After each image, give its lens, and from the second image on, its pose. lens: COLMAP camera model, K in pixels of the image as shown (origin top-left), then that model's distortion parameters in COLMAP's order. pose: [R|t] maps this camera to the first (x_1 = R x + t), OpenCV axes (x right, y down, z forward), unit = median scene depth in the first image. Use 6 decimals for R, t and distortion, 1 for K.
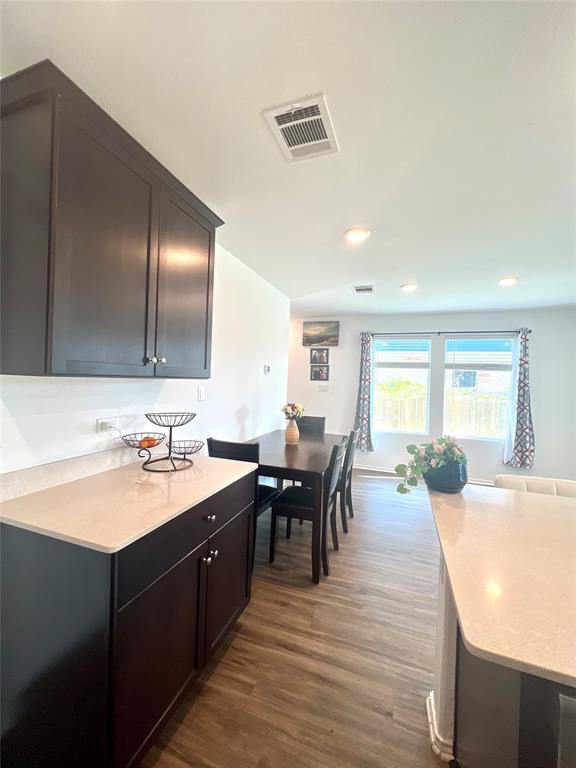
lens RADIAL K [[310.0, 0, 290.0], [0, 310.0, 380.9], [0, 0, 1]] dist [0.002944, 0.000168]
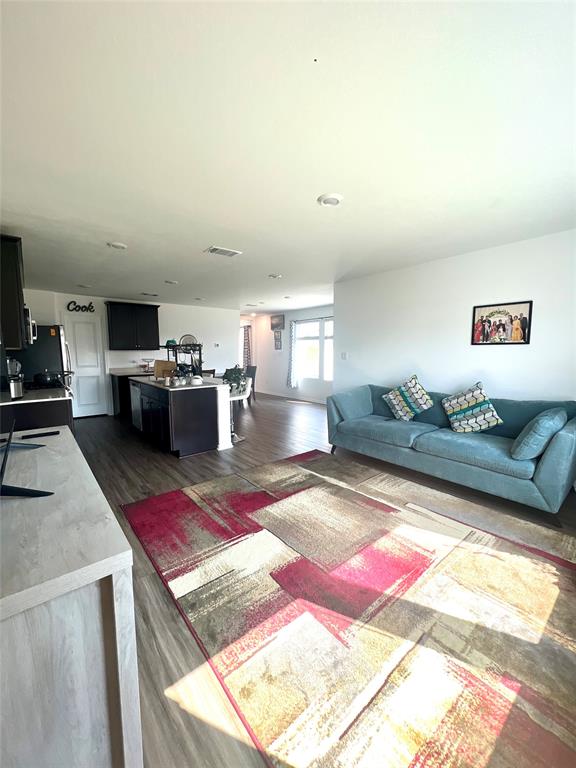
lens RADIAL K [[310.0, 0, 286.4], [0, 310.0, 386.4], [0, 0, 1]] dist [0.002944, 0.000168]
pose [[0.859580, 0.015870, -0.510755, 1.034701], [0.028608, 0.996455, 0.079108, 0.066296], [0.510200, -0.082611, 0.856079, -0.483011]]
